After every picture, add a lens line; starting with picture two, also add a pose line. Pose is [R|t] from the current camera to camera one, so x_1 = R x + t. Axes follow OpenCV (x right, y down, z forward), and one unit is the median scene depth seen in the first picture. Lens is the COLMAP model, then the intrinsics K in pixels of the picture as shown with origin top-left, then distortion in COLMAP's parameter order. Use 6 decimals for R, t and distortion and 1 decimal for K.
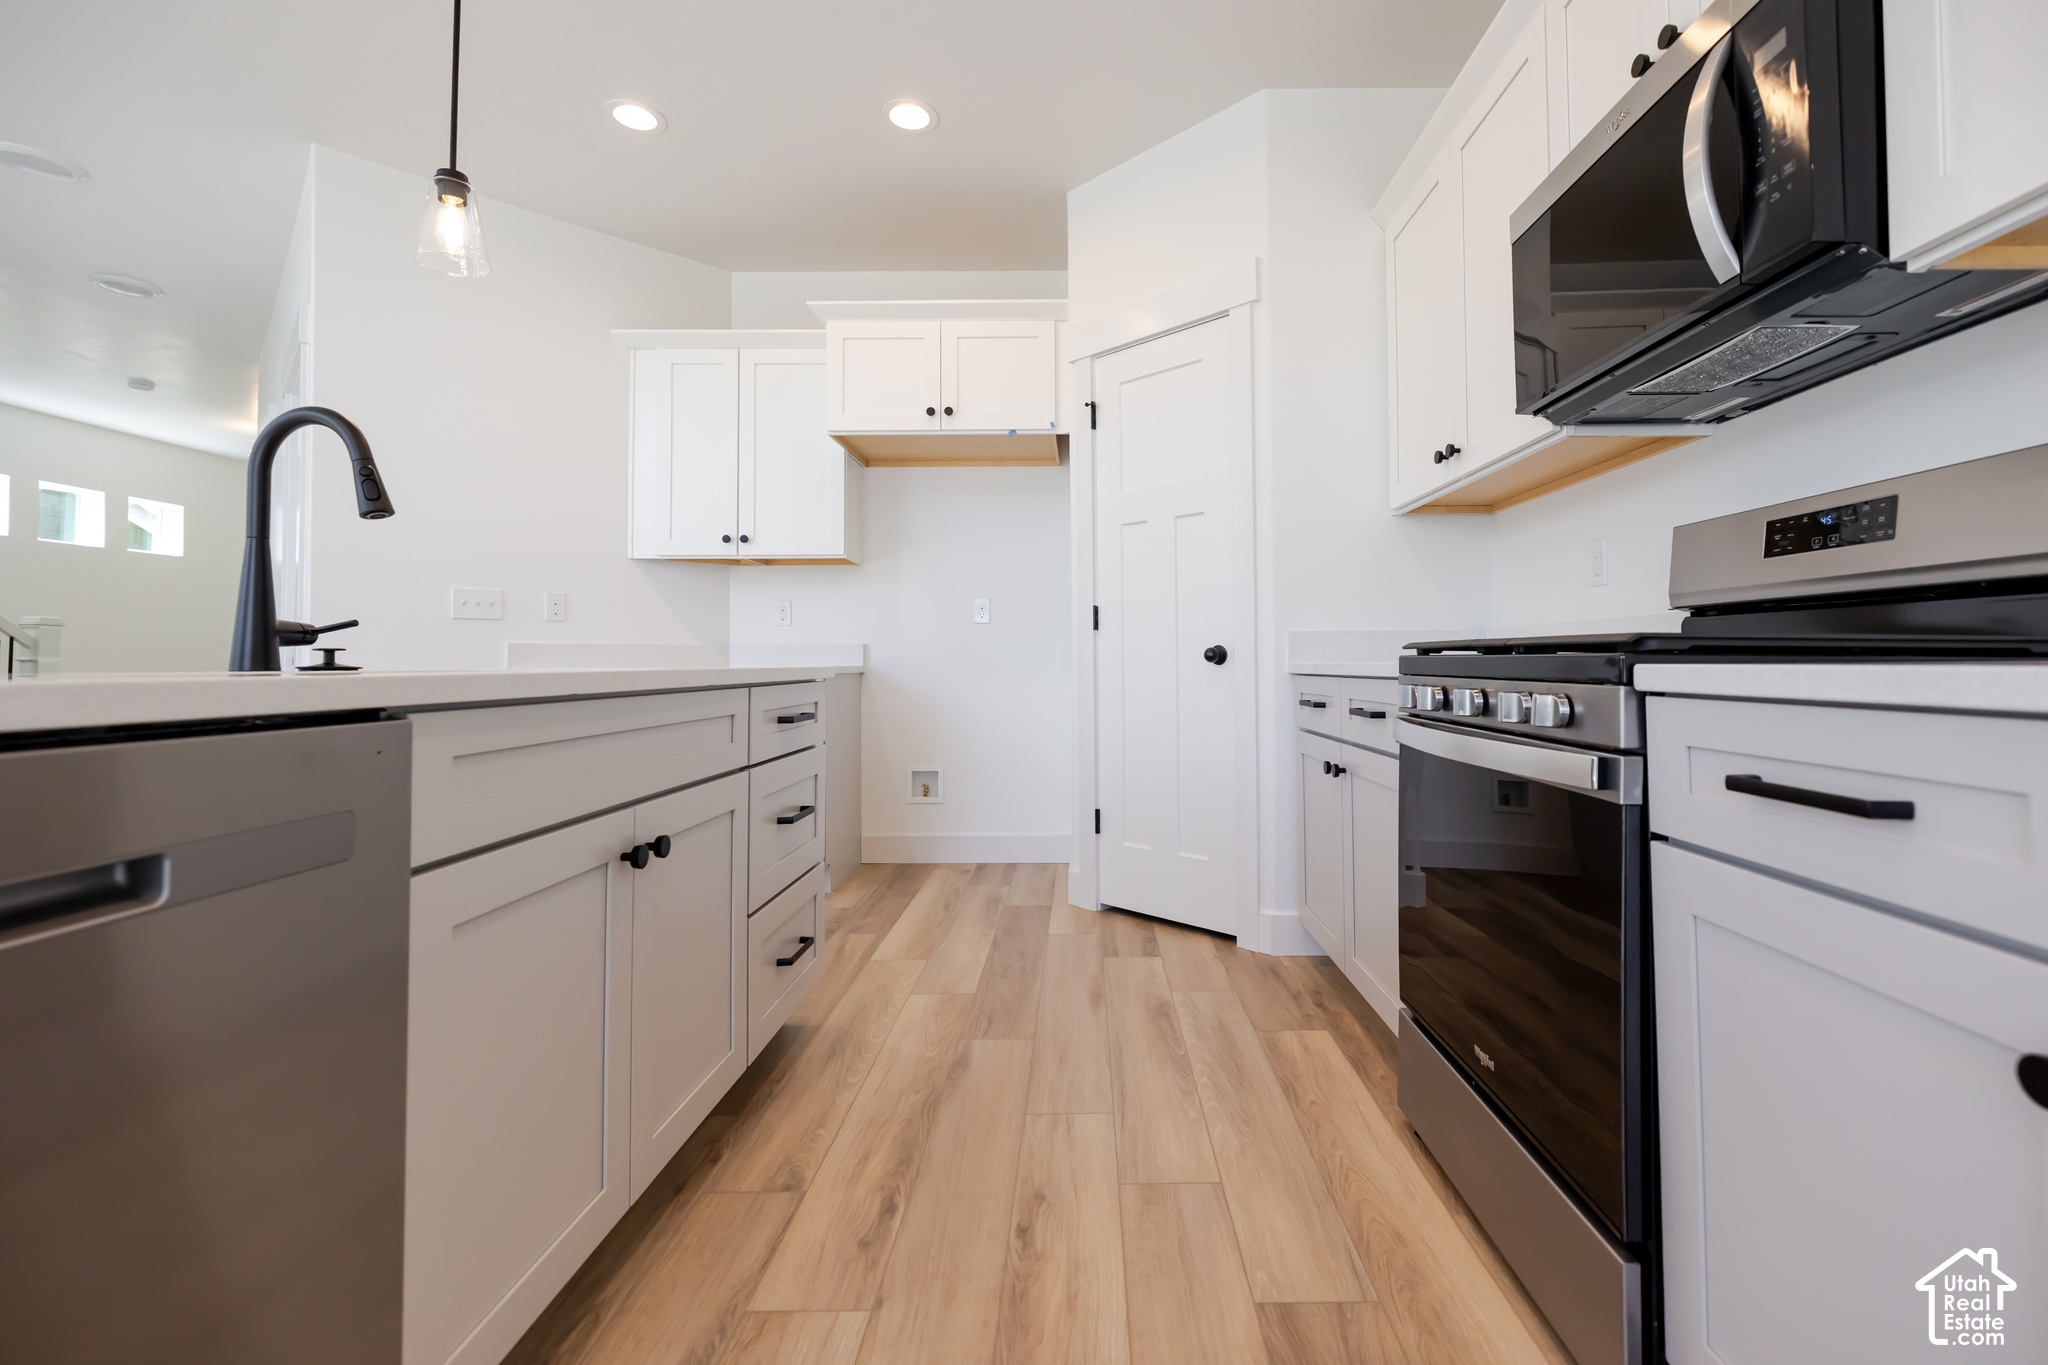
lens RADIAL K [[902.4, 0, 1083.8], [0, 902.4, 655.7], [0, 0, 1]] dist [-0.000264, 0.000232]
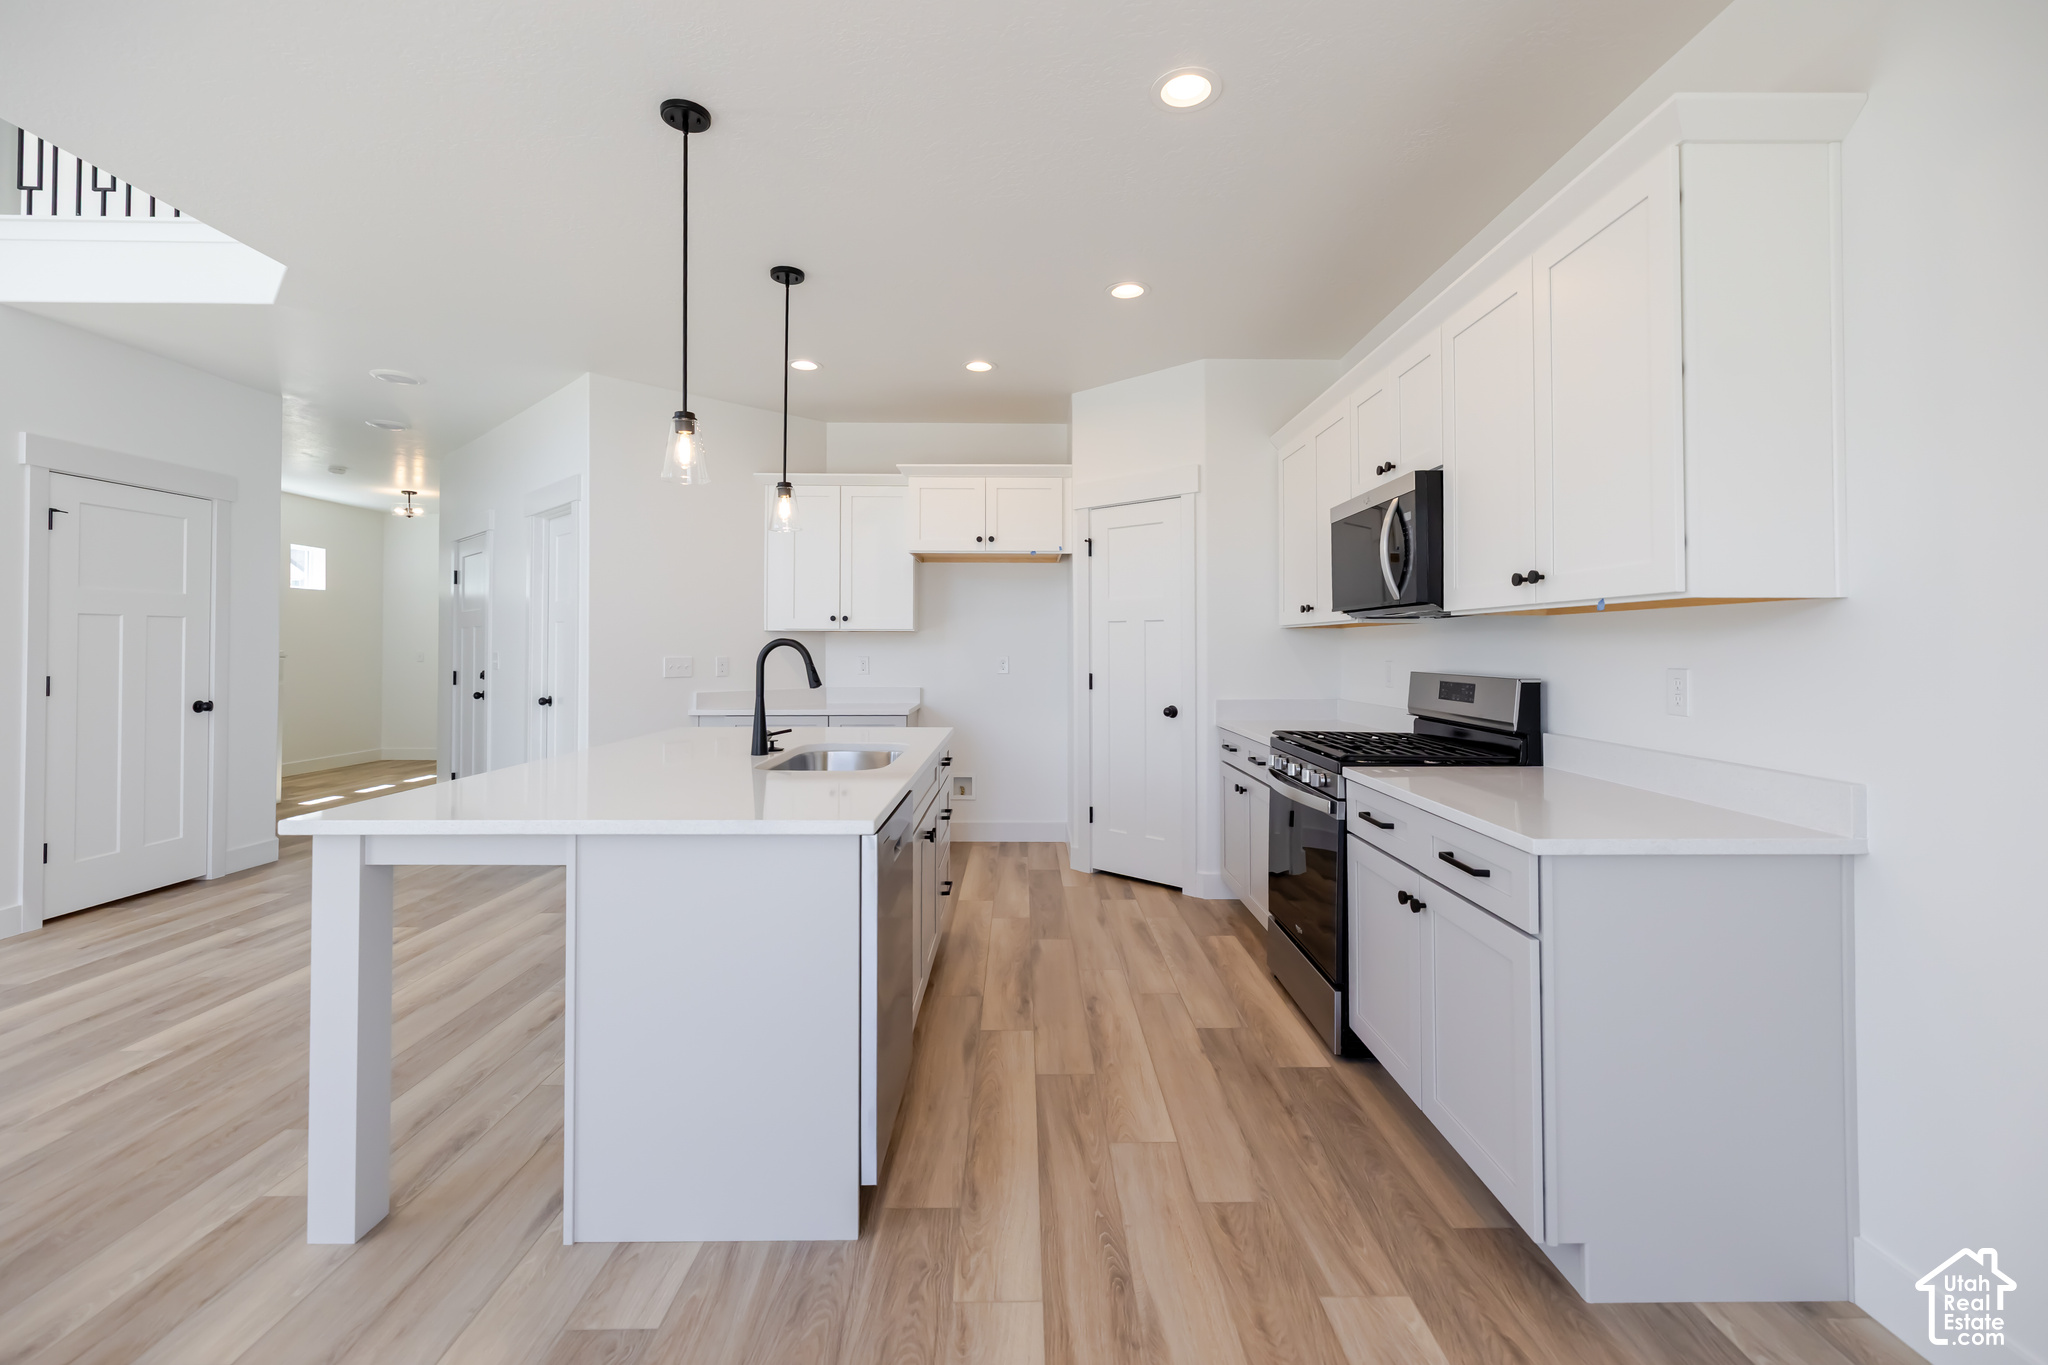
lens RADIAL K [[887.5, 0, 1028.7], [0, 887.5, 643.2], [0, 0, 1]] dist [0.001892, 0.000362]
pose [[0.999934, 0.008014, 0.008215, -0.139477], [-0.008047, 0.999960, 0.003910, -0.148957], [-0.008183, -0.003976, 0.999959, -0.666183]]
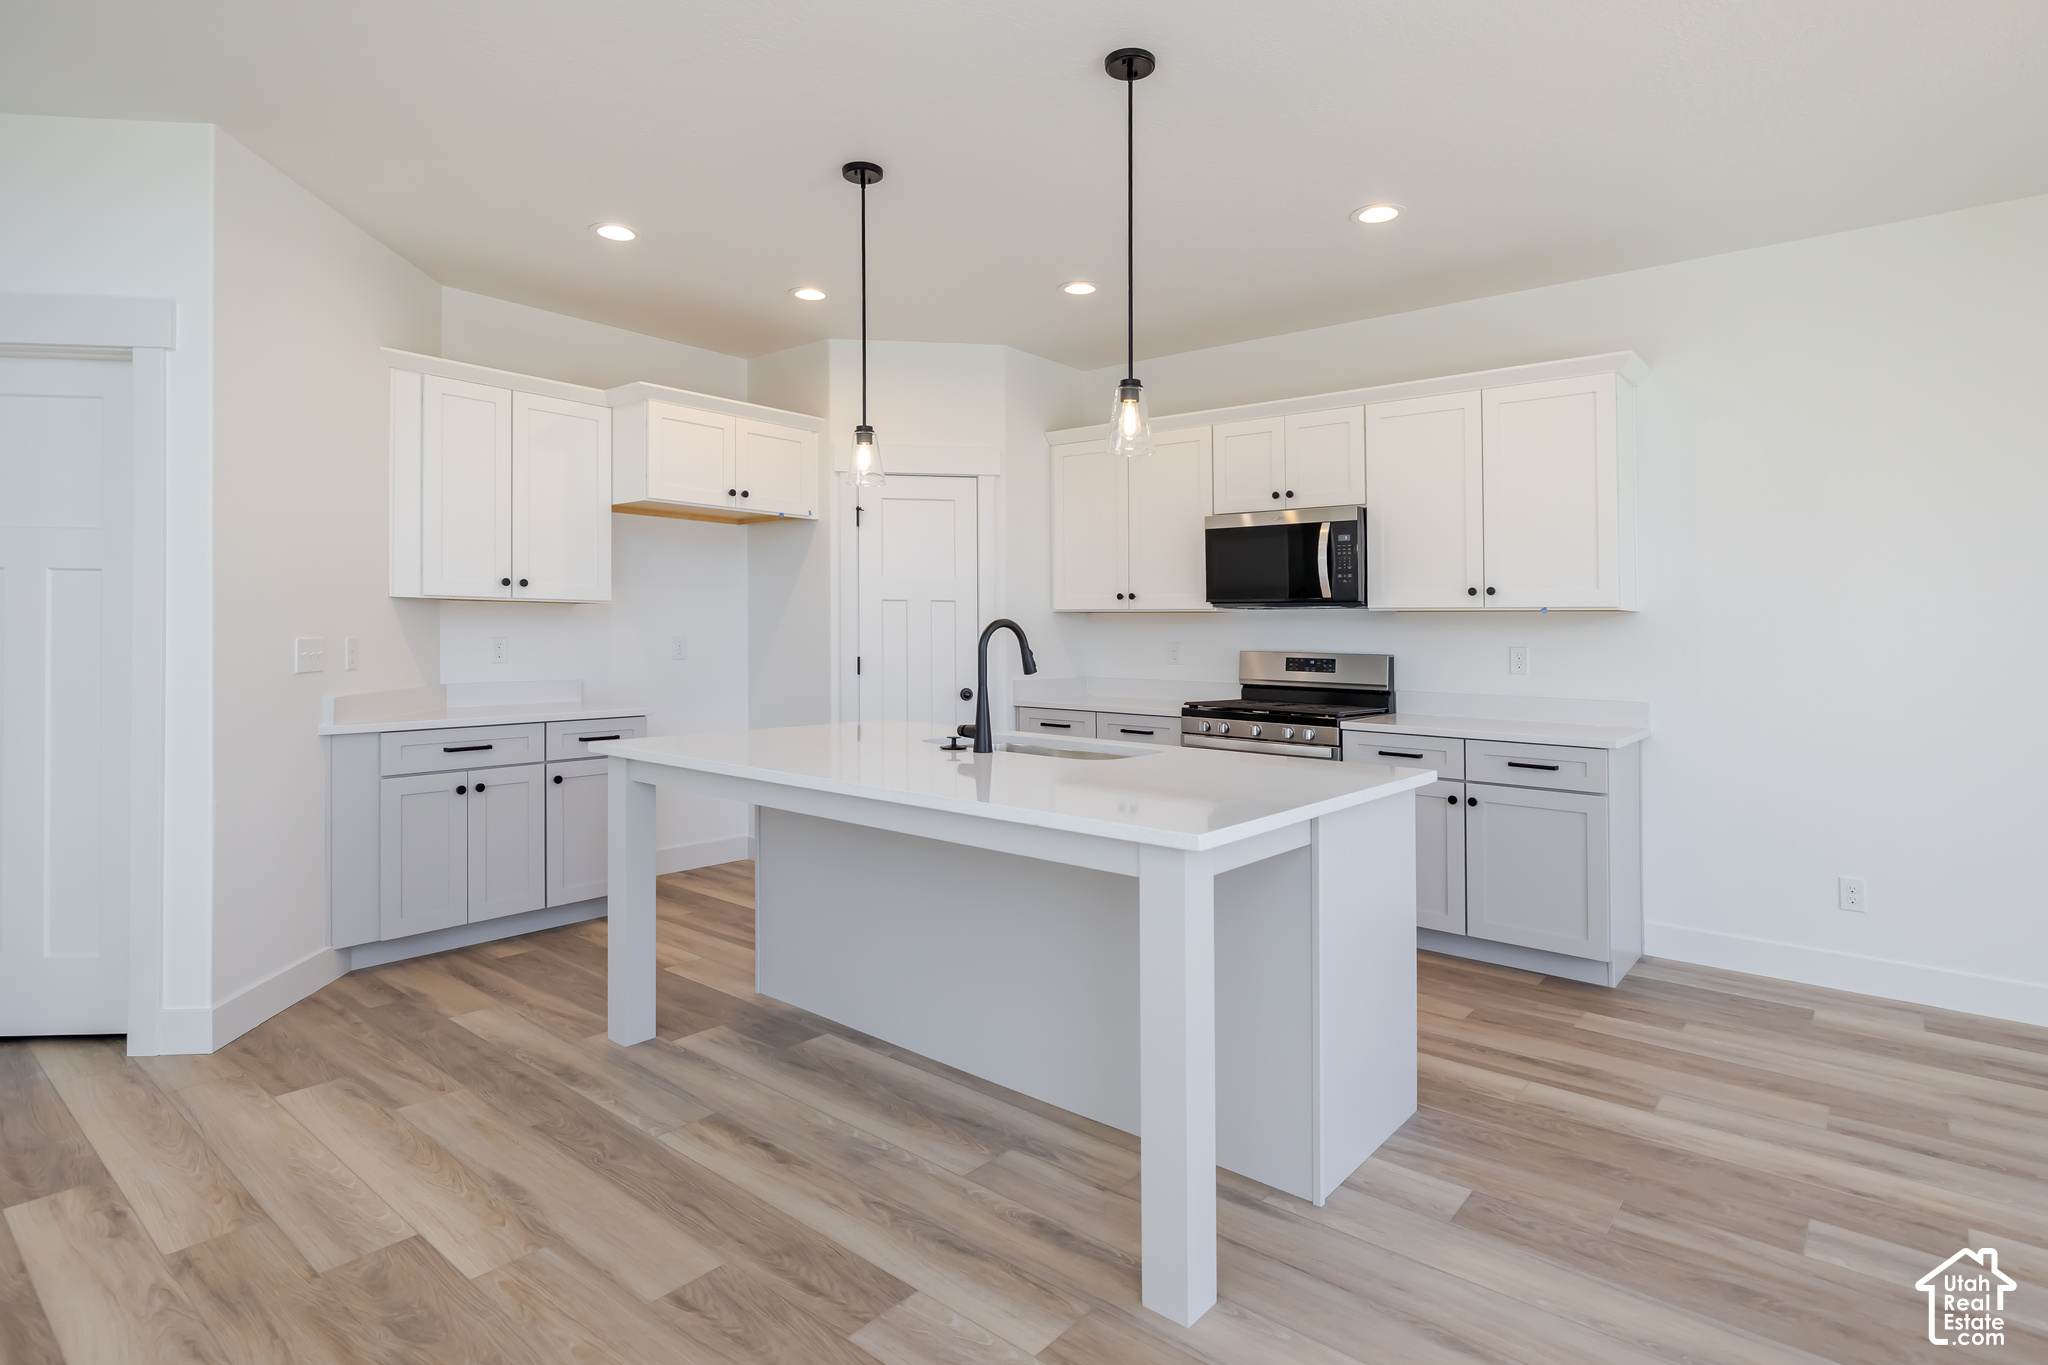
lens RADIAL K [[1060.5, 0, 1028.3], [0, 1060.5, 625.2], [0, 0, 1]] dist [-0.002332, -0.000362]
pose [[0.638414, 0.018330, 0.769475, -1.423943], [-0.021361, 0.999753, -0.006093, -0.132841], [-0.769397, -0.012546, 0.638648, -0.298874]]
